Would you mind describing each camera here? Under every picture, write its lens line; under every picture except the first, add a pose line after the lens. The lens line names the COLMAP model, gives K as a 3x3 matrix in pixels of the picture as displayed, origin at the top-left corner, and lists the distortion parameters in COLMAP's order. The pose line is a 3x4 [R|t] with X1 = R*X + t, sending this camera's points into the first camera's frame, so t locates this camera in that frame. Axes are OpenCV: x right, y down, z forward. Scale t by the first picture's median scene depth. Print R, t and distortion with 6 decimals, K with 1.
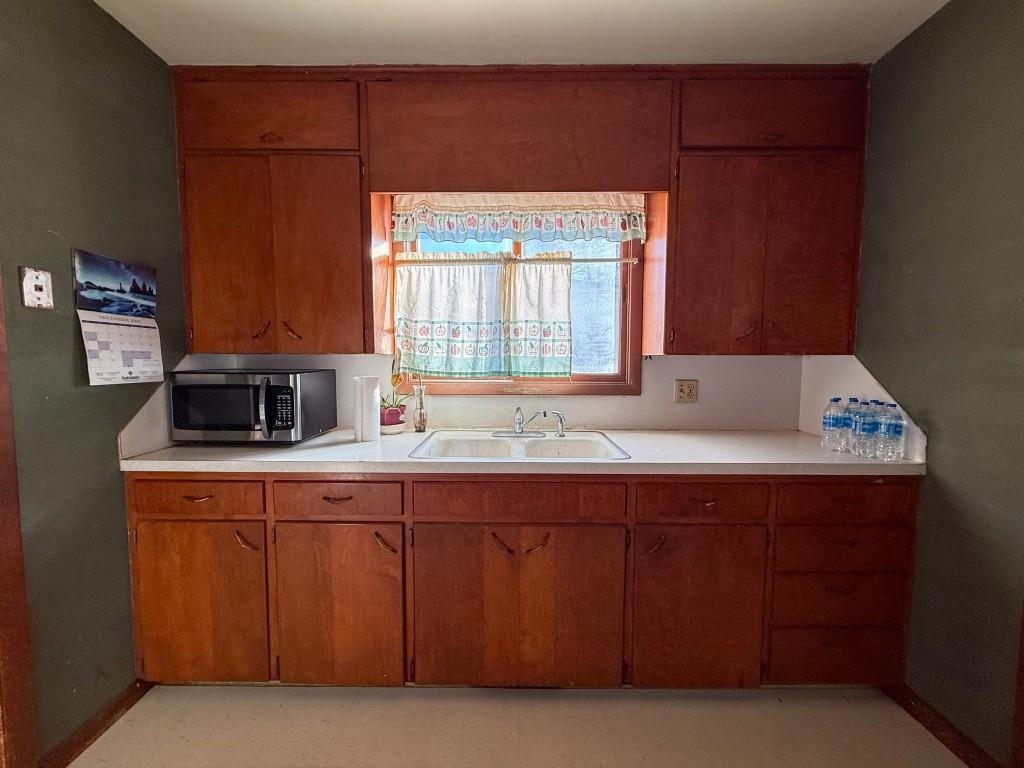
lens RADIAL K [[408.1, 0, 509.9], [0, 408.1, 385.5], [0, 0, 1]] dist [-0.001946, 0.000318]
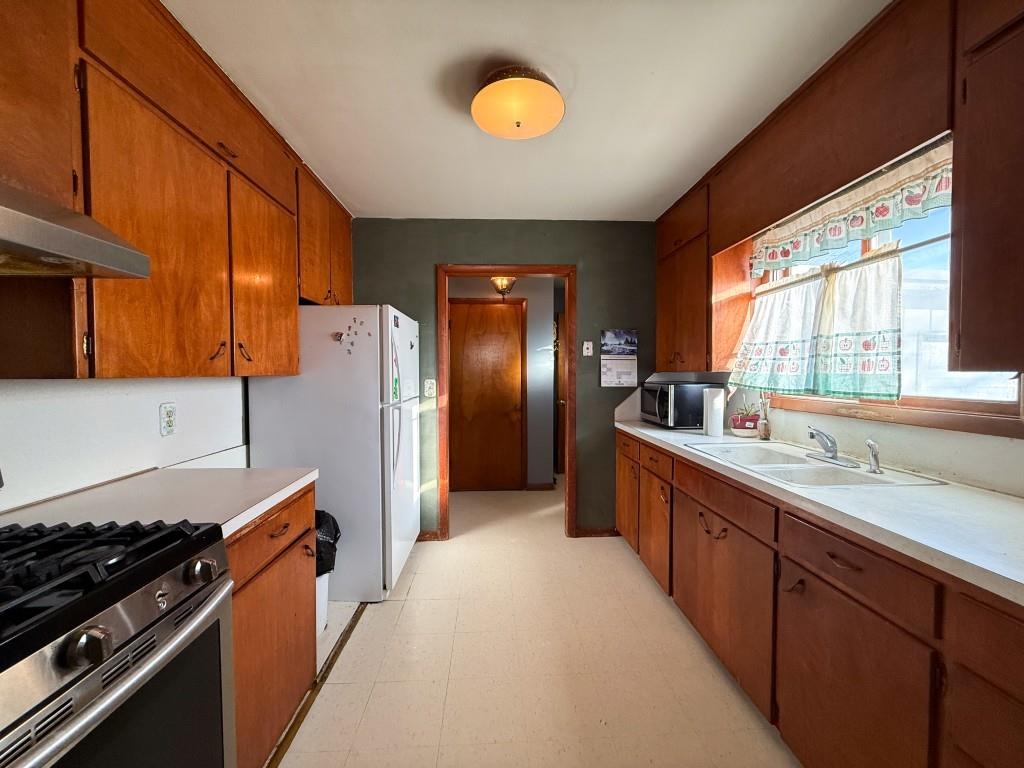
lens RADIAL K [[408.1, 0, 512.4], [0, 408.1, 383.4], [0, 0, 1]] dist [-0.001946, 0.000318]
pose [[0.056311, 0.026230, -0.998069, 1.013767], [-0.058585, 0.998019, 0.022923, -0.032423], [0.996693, 0.057181, 0.057736, 0.262885]]
